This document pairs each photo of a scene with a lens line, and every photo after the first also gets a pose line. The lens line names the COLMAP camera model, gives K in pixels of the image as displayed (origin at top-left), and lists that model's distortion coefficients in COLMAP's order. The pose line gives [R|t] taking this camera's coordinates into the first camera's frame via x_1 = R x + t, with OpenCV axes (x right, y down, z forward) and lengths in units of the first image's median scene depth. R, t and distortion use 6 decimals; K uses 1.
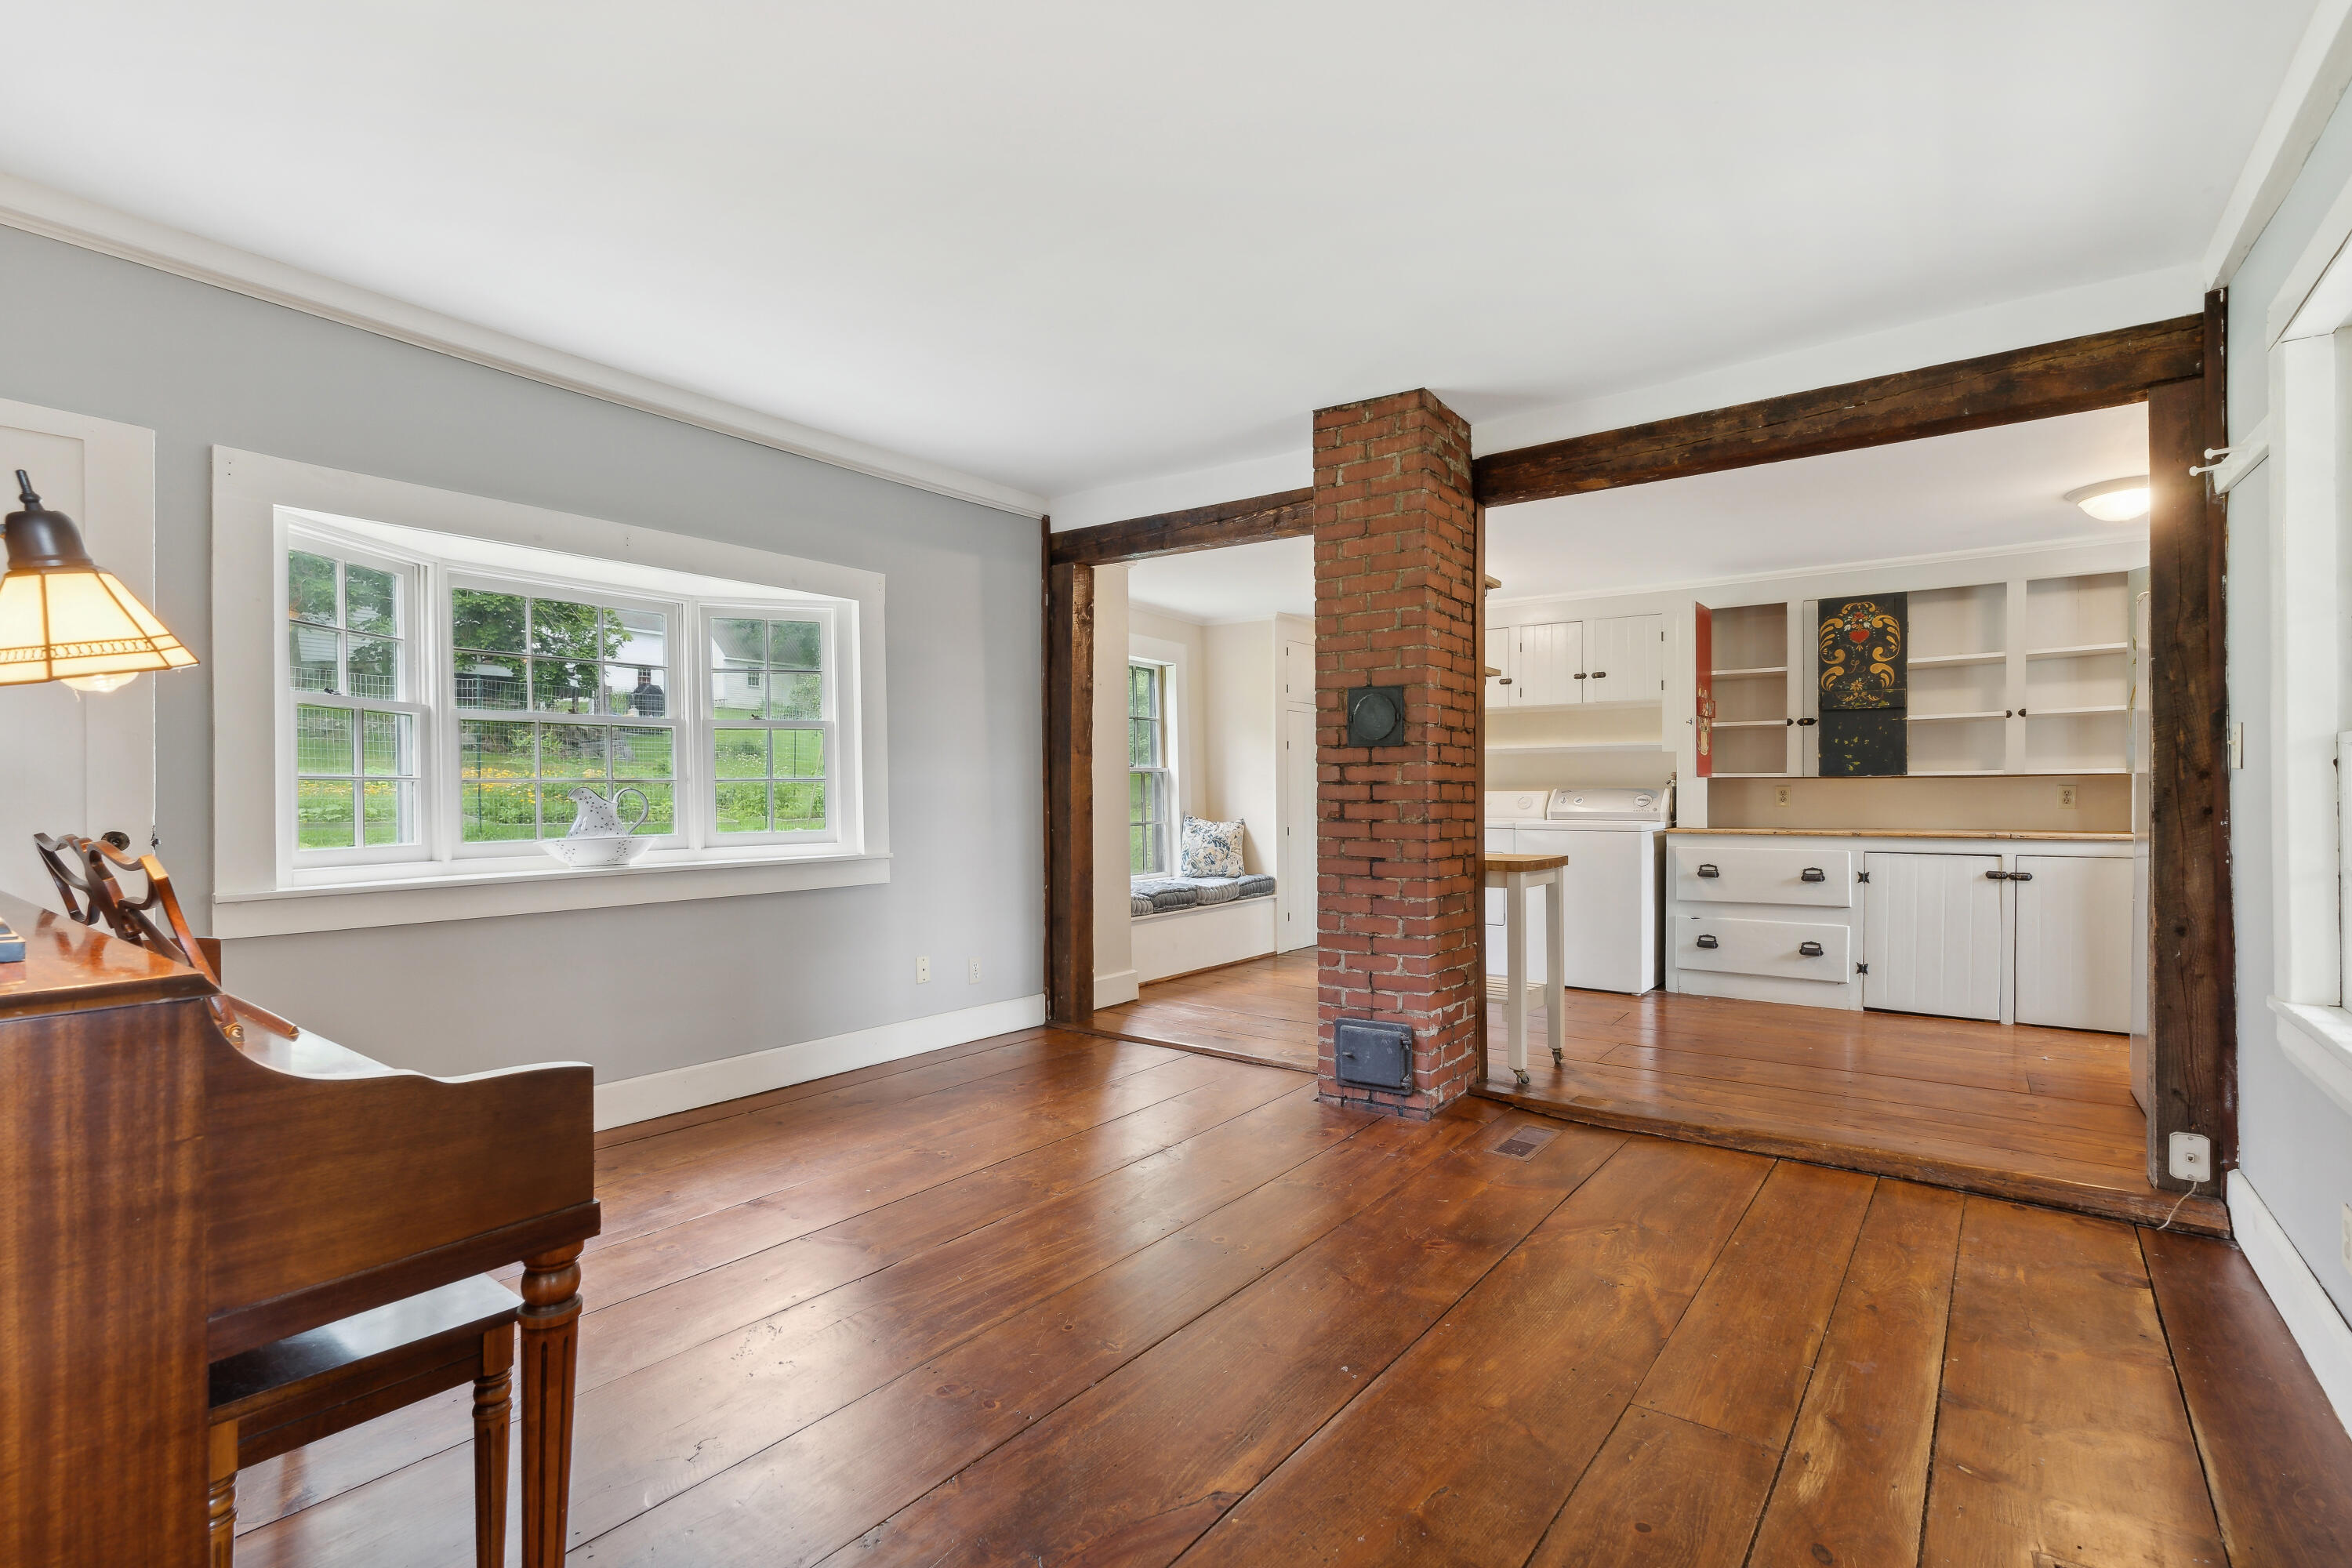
lens RADIAL K [[1077.3, 0, 1175.5], [0, 1077.3, 804.3], [0, 0, 1]] dist [-0.004640, 0.003312]
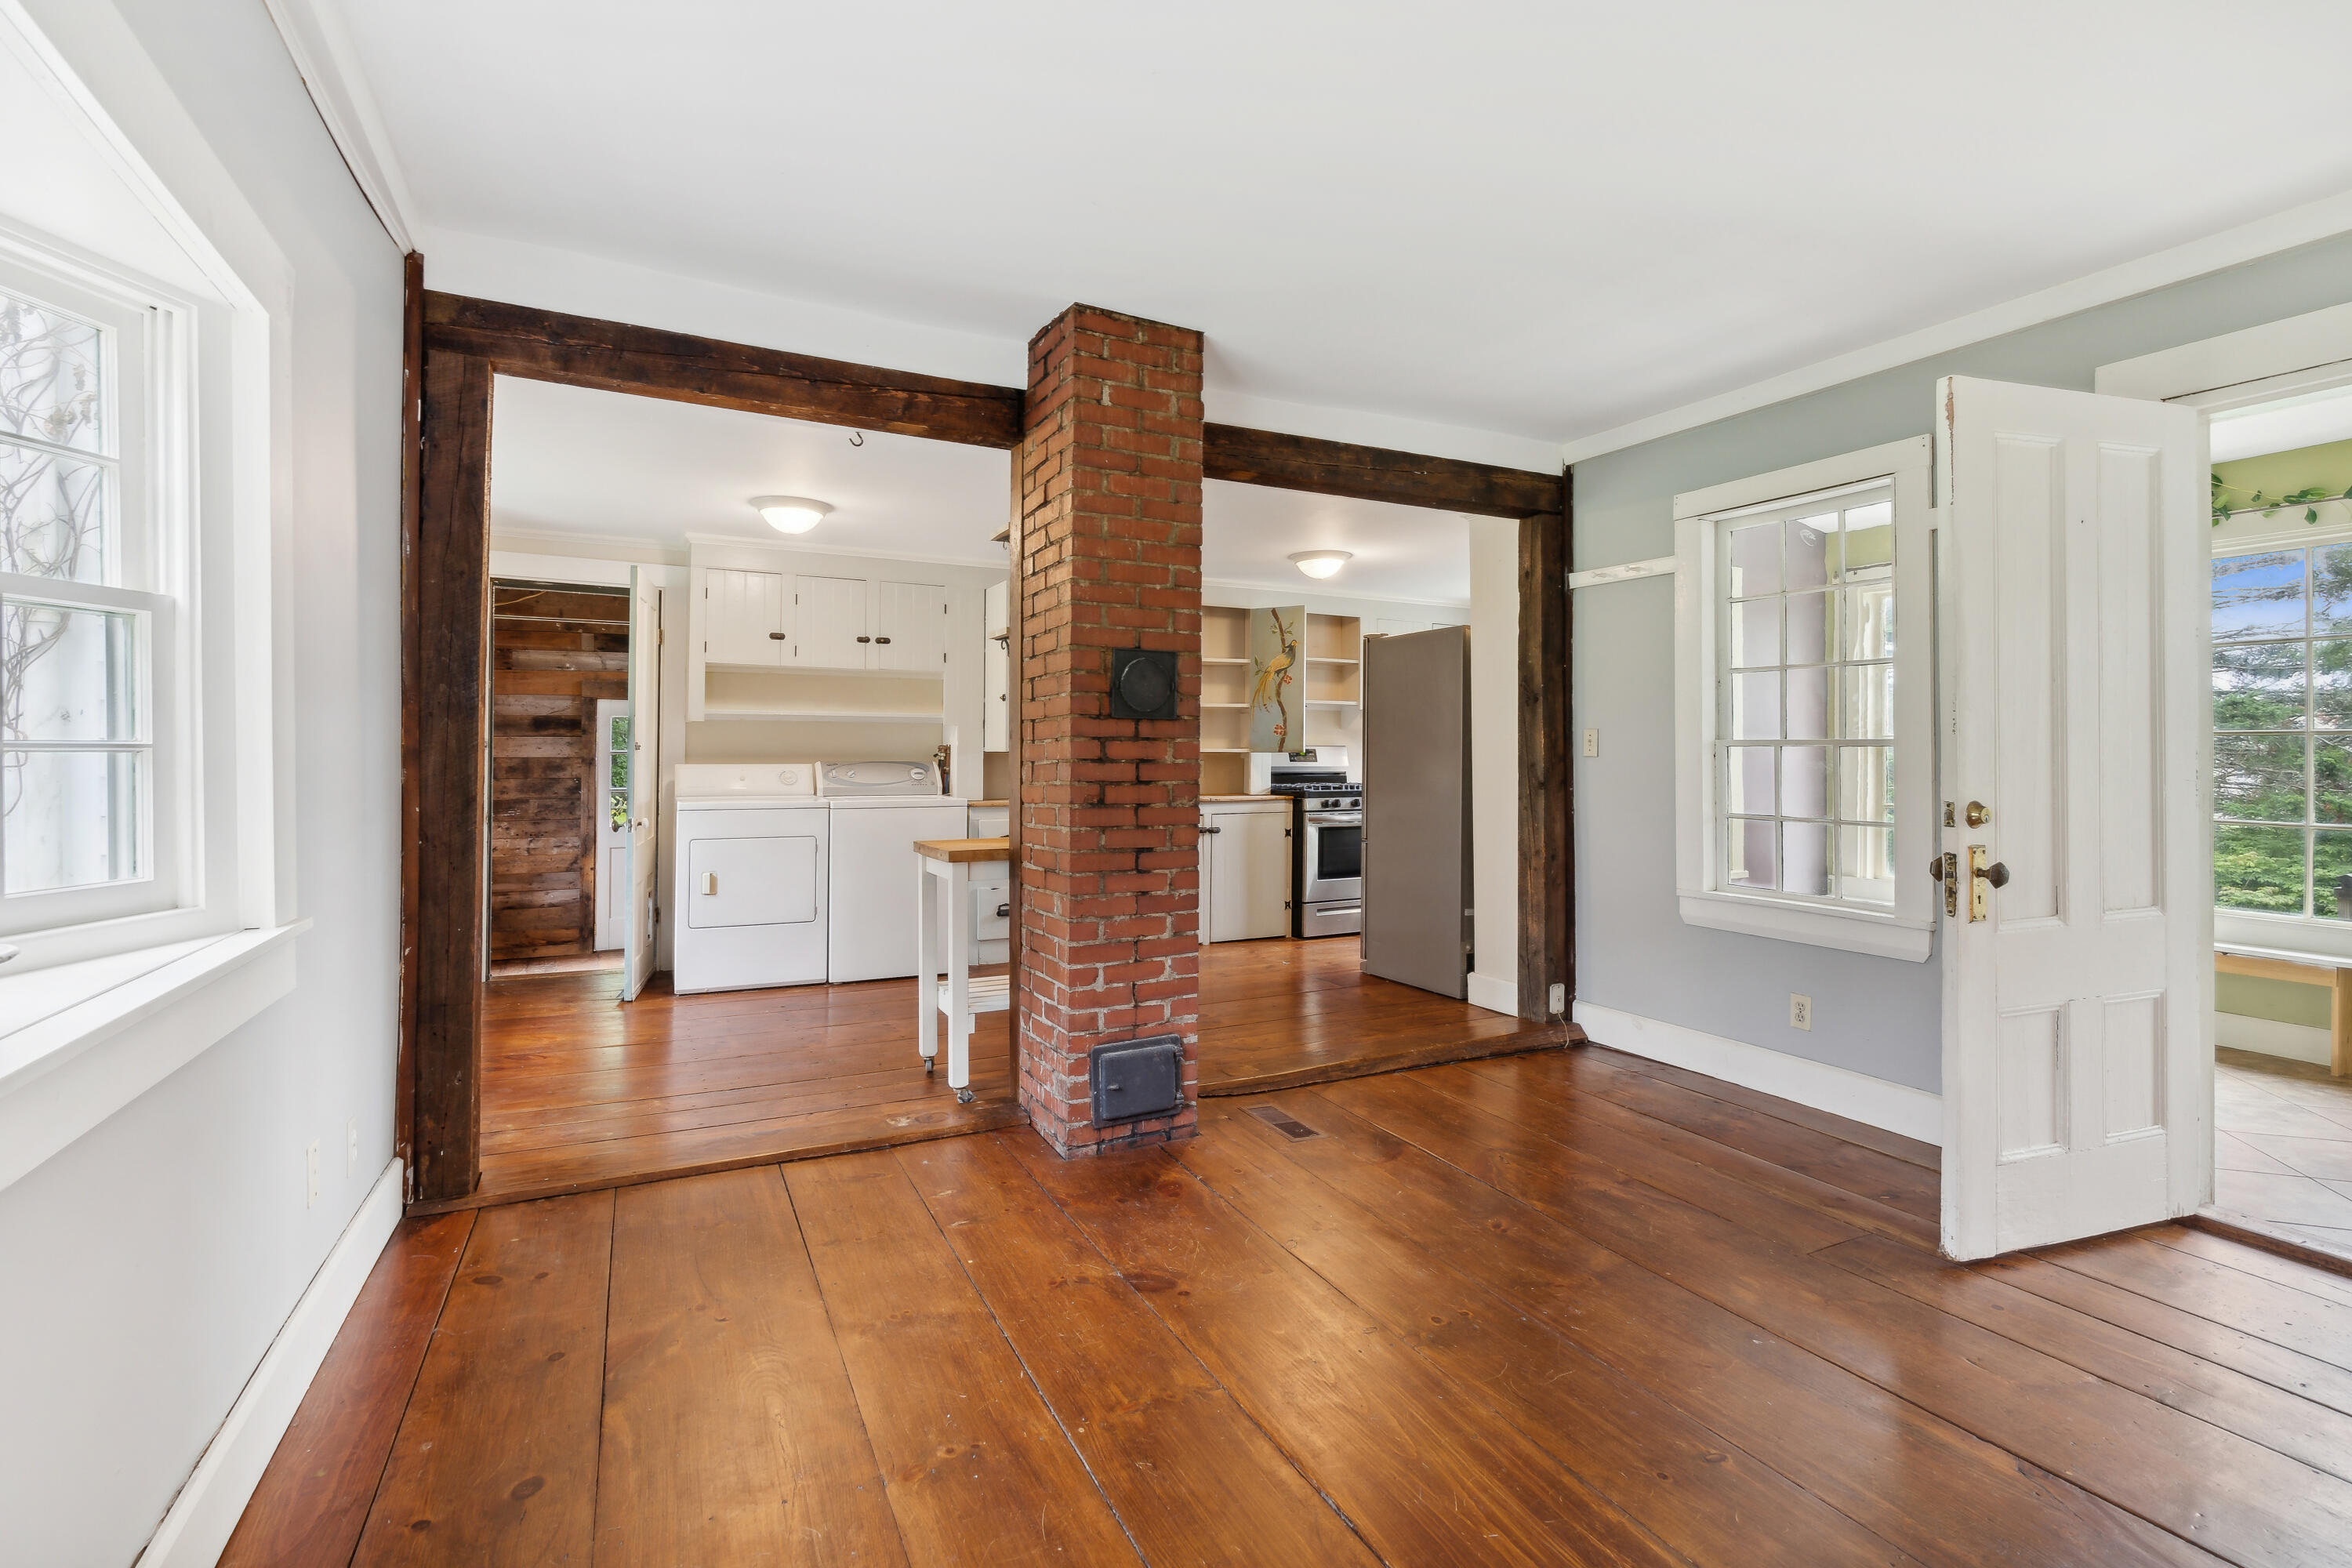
lens RADIAL K [[1077.3, 0, 1255.7], [0, 1077.3, 744.7], [0, 0, 1]] dist [-0.004640, 0.003312]
pose [[0.451917, 0.015941, 0.891917, -0.539378], [0.006354, 0.999757, -0.021089, -0.014264], [-0.892037, 0.015198, 0.451707, 0.525517]]
